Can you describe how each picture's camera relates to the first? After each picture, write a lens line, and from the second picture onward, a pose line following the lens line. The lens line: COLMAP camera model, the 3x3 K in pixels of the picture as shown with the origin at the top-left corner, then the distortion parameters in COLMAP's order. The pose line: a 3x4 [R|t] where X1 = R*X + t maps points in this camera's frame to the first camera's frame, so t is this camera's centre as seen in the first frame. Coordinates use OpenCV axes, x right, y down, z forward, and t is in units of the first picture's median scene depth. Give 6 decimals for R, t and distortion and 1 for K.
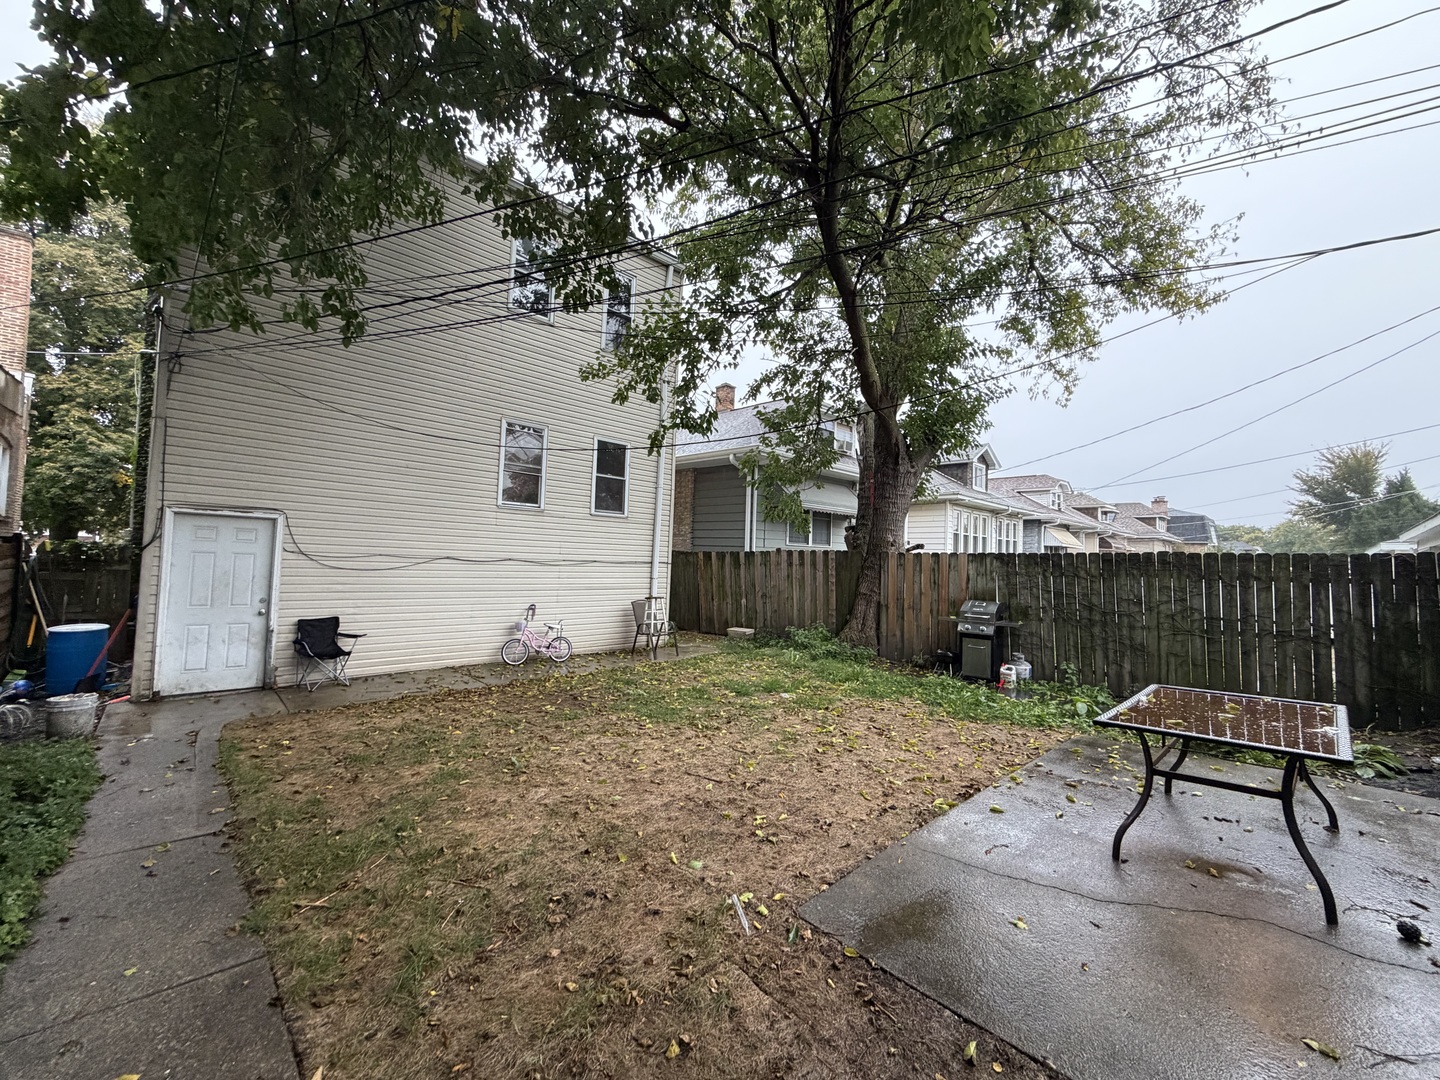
lens RADIAL K [[572.7, 0, 719.3], [0, 572.7, 535.6], [0, 0, 1]] dist [-0.000279, -0.000066]
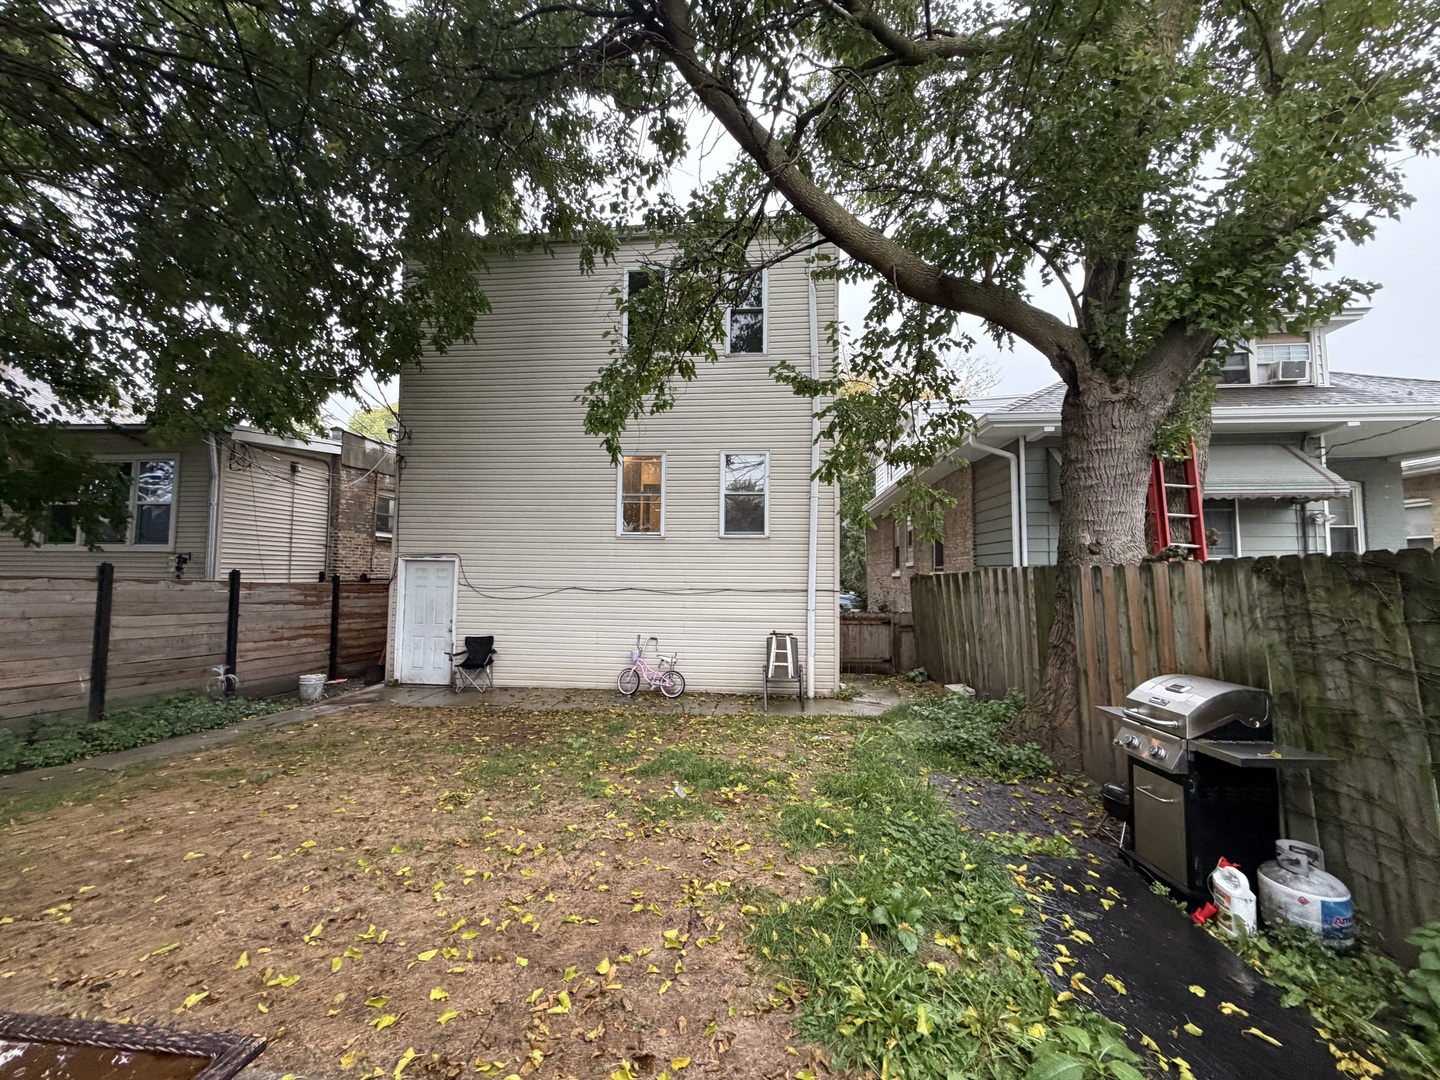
lens RADIAL K [[572.7, 0, 723.8], [0, 572.7, 540.6], [0, 0, 1]] dist [-0.000279, -0.000066]
pose [[0.649878, -0.075086, -0.756320, 0.532075], [0.042781, 0.997144, -0.062234, 0.027384], [0.758833, 0.008088, 0.651235, 0.477820]]
